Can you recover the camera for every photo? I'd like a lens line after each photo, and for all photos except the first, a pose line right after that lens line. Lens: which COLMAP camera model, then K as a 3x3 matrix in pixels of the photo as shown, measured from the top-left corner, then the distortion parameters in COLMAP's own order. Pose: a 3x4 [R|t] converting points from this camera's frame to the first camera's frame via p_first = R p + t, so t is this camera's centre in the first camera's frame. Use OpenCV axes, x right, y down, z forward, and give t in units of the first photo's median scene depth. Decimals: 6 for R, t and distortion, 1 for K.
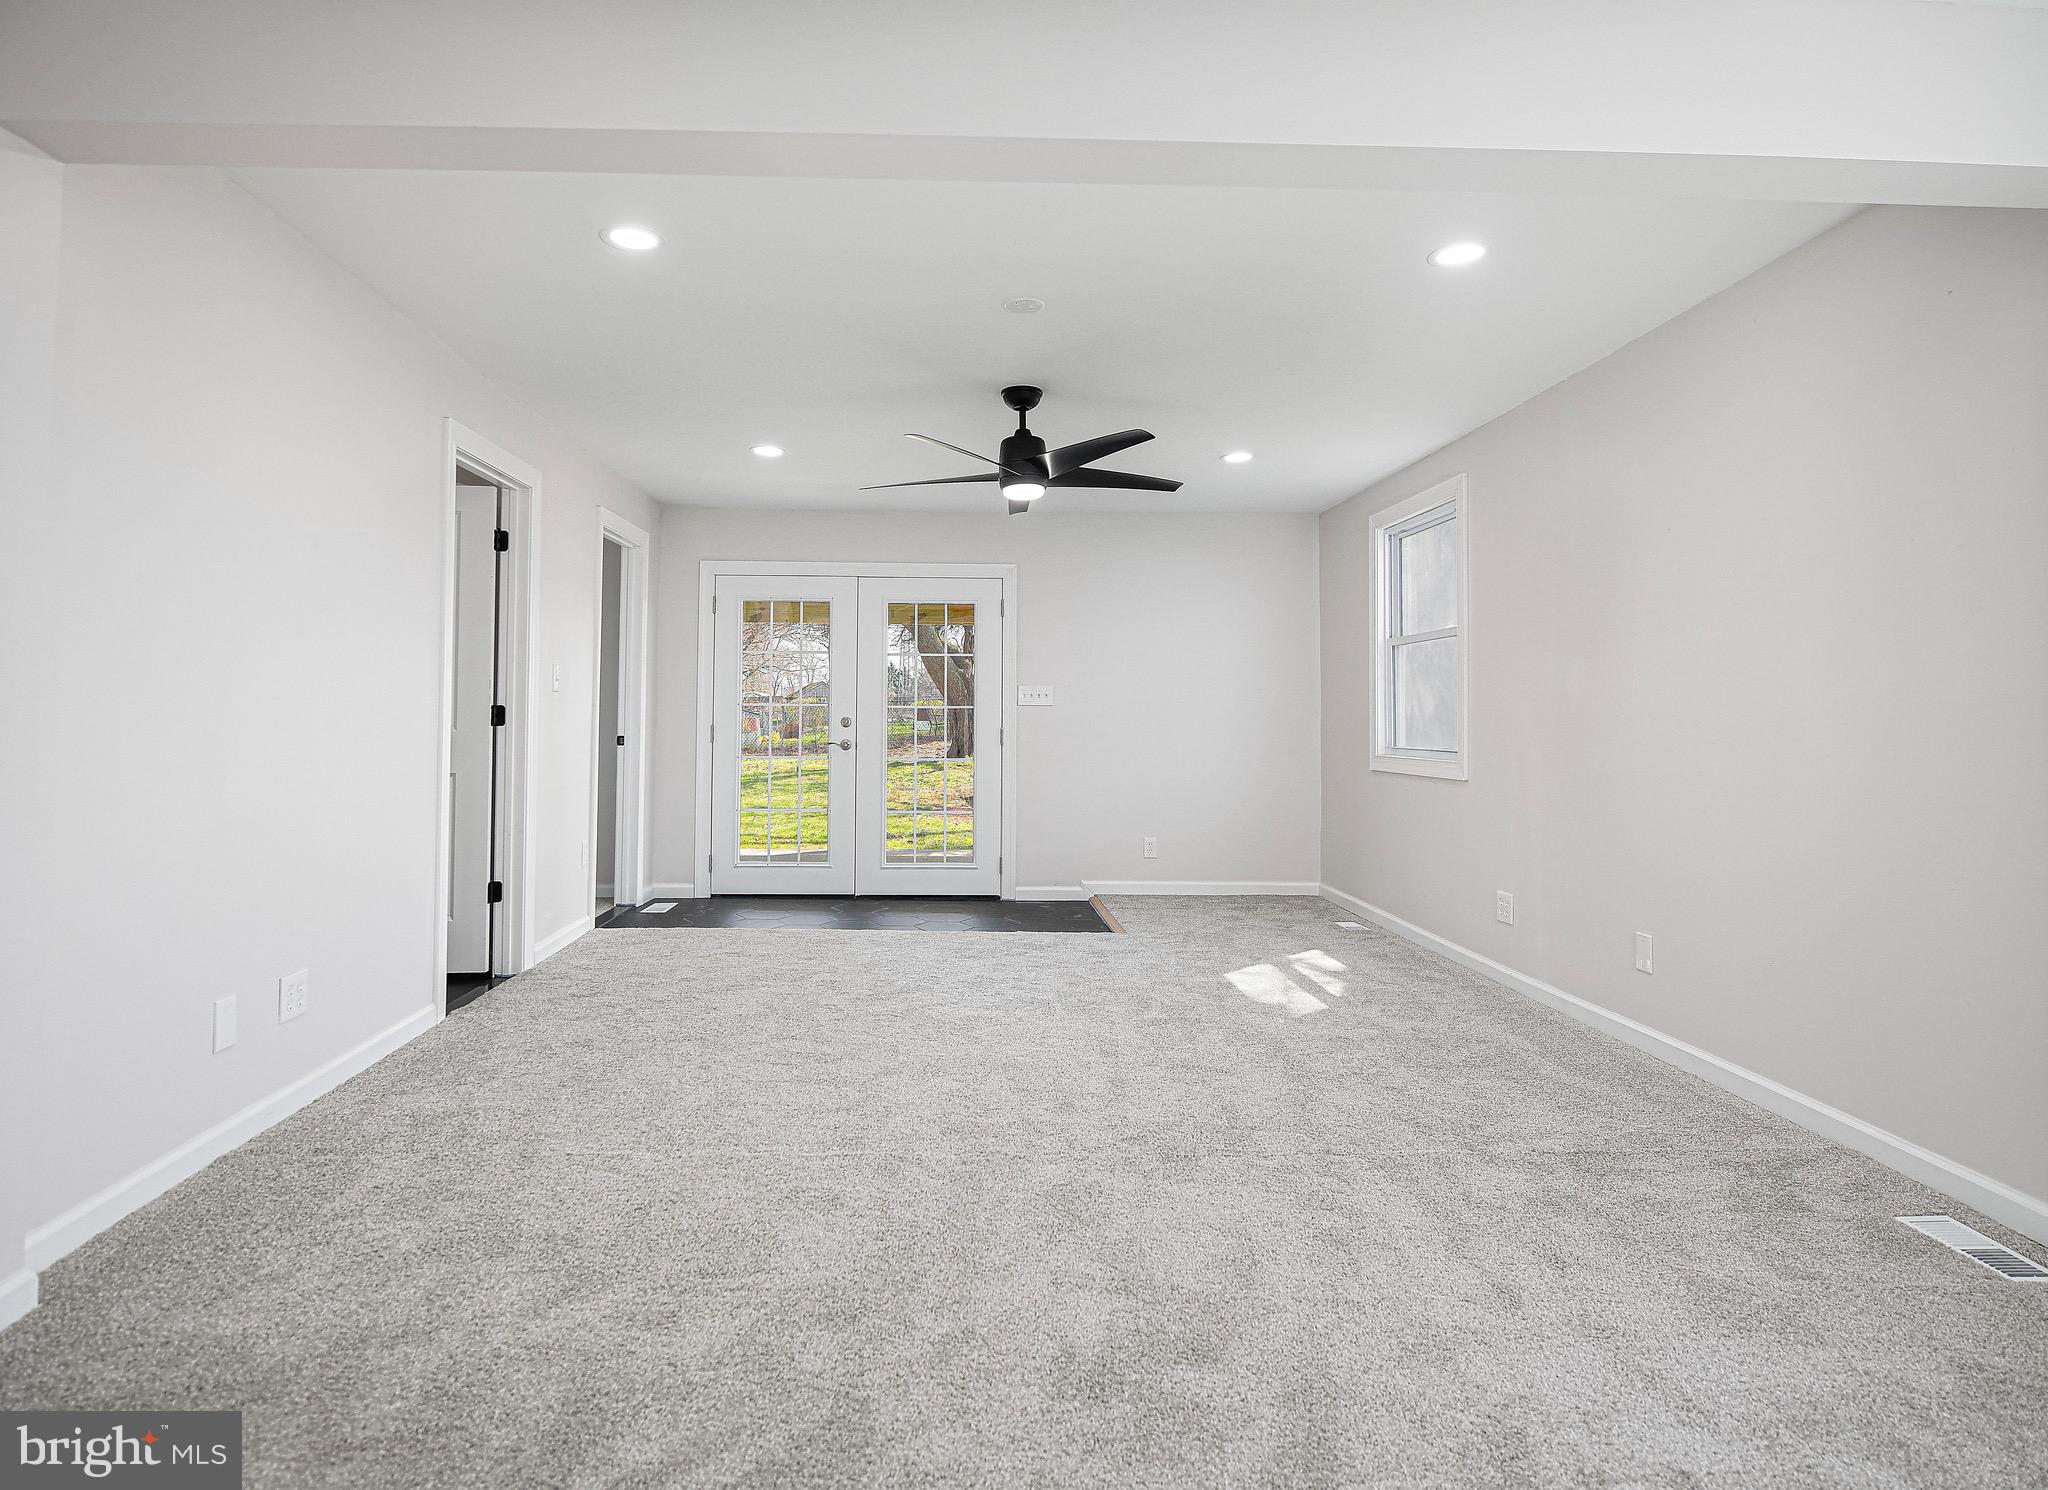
lens RADIAL K [[1185.7, 0, 1015.5], [0, 1185.7, 713.3], [0, 0, 1]] dist [0.003965, -0.016911]
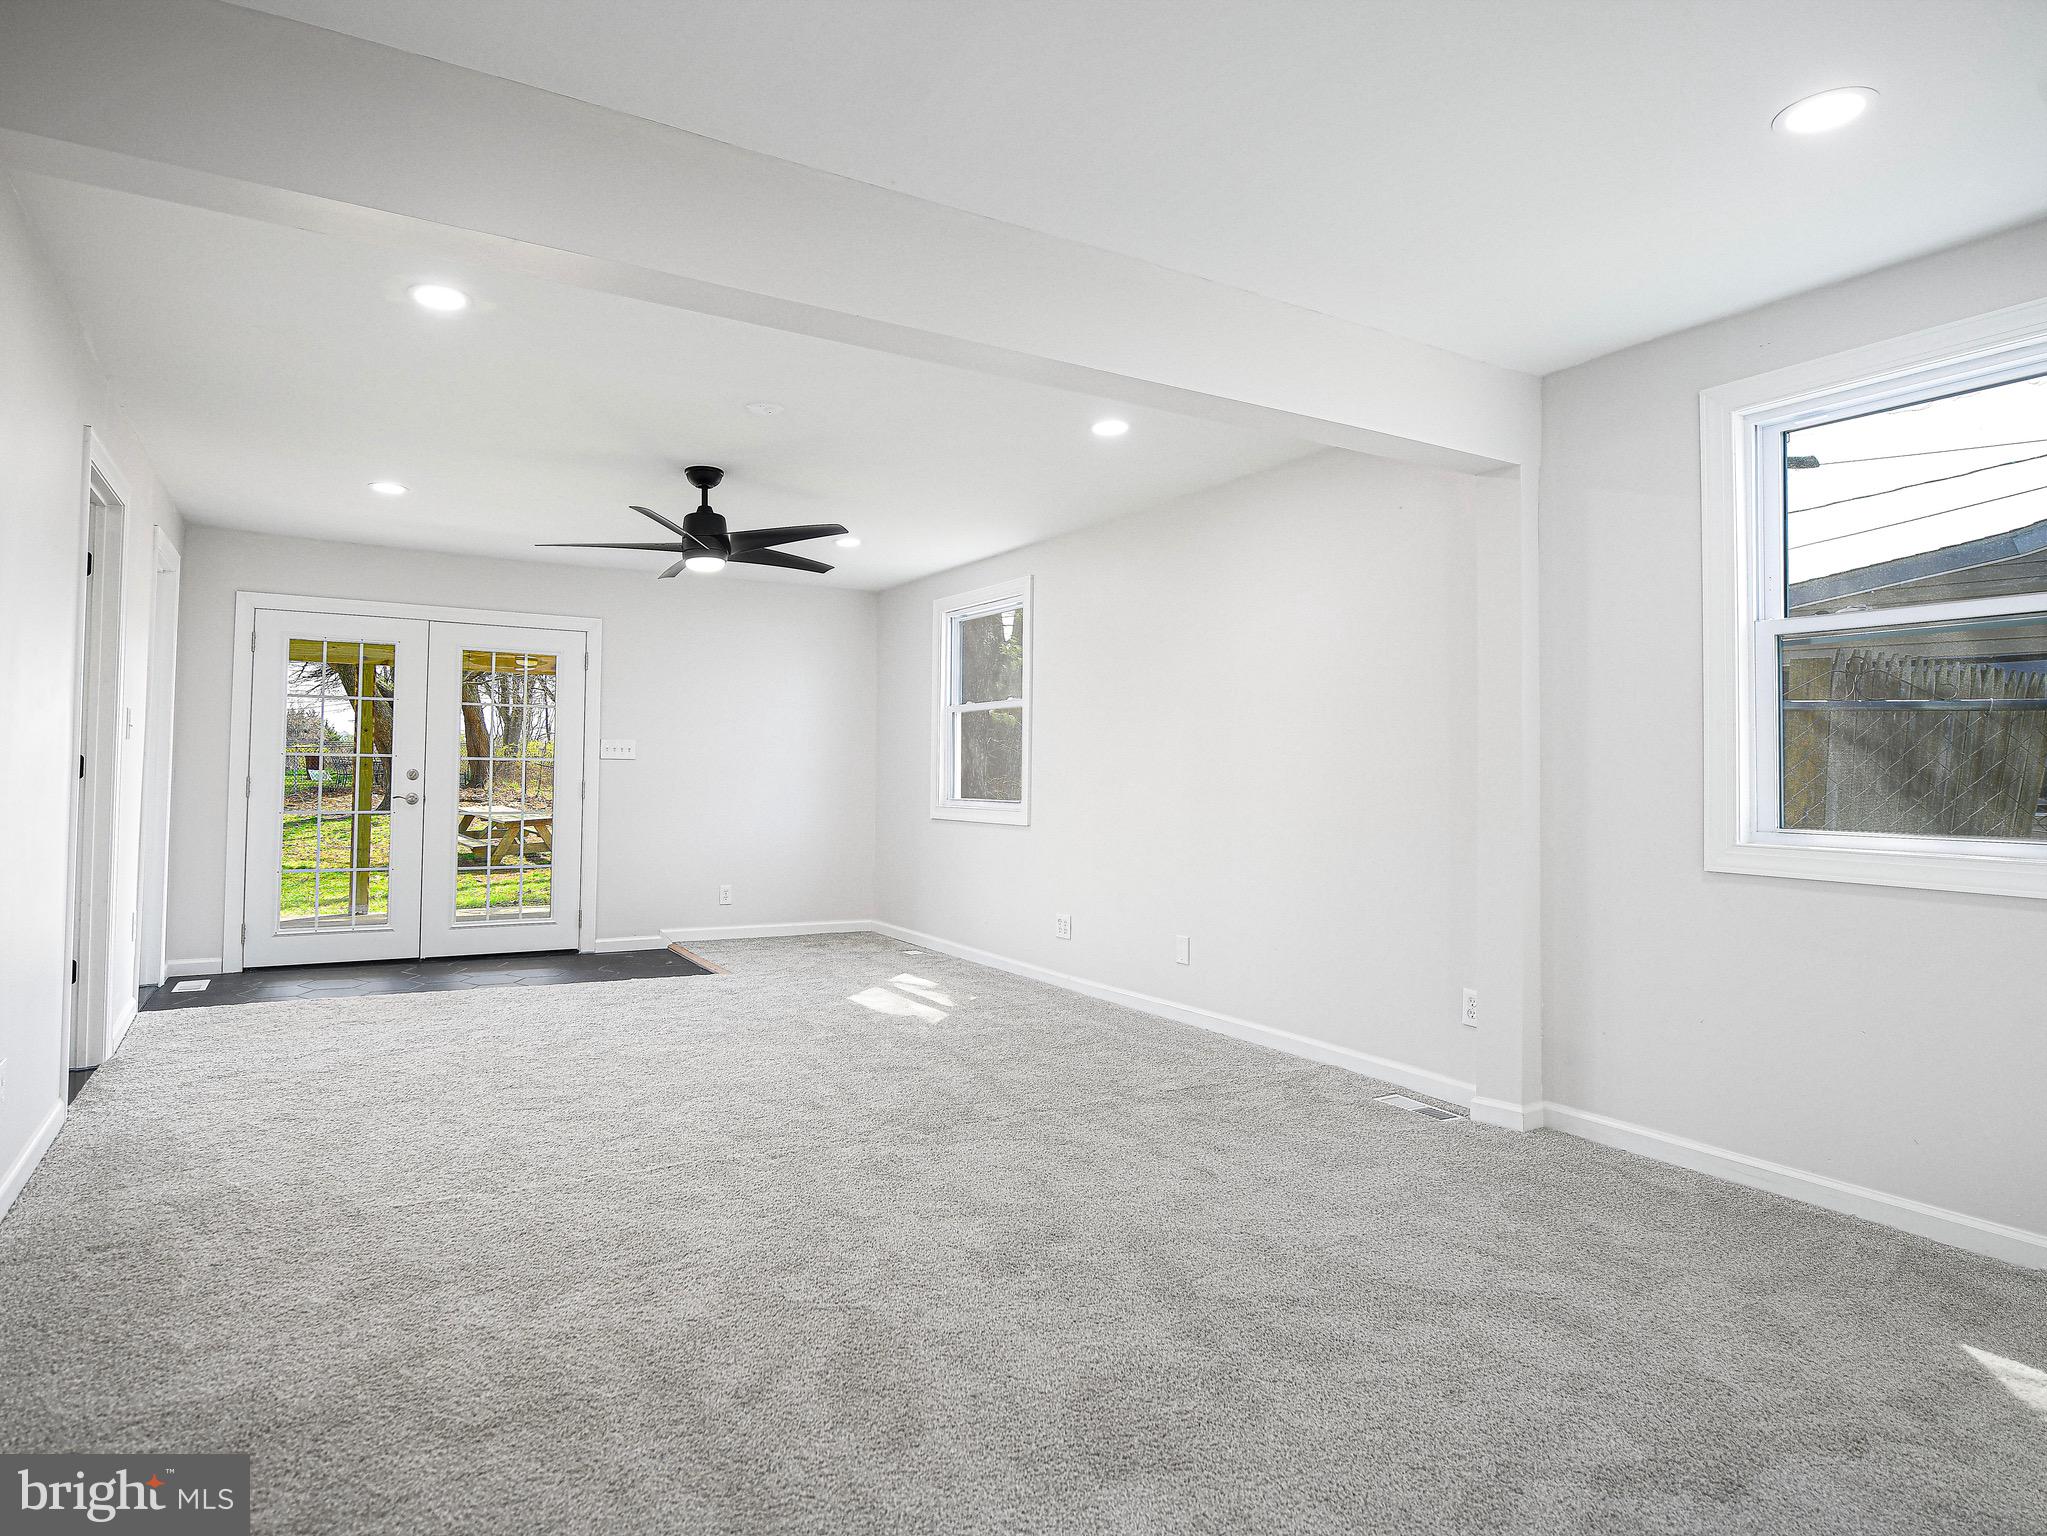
lens RADIAL K [[1202.0, 0, 1023.5], [0, 1202.0, 768.0], [0, 0, 1]] dist [-0.002329, -0.004141]
pose [[0.872610, 0.006809, 0.488369, -0.274238], [-0.008702, 0.999961, 0.001607, -0.005109], [-0.488339, -0.005652, 0.872636, -0.099413]]
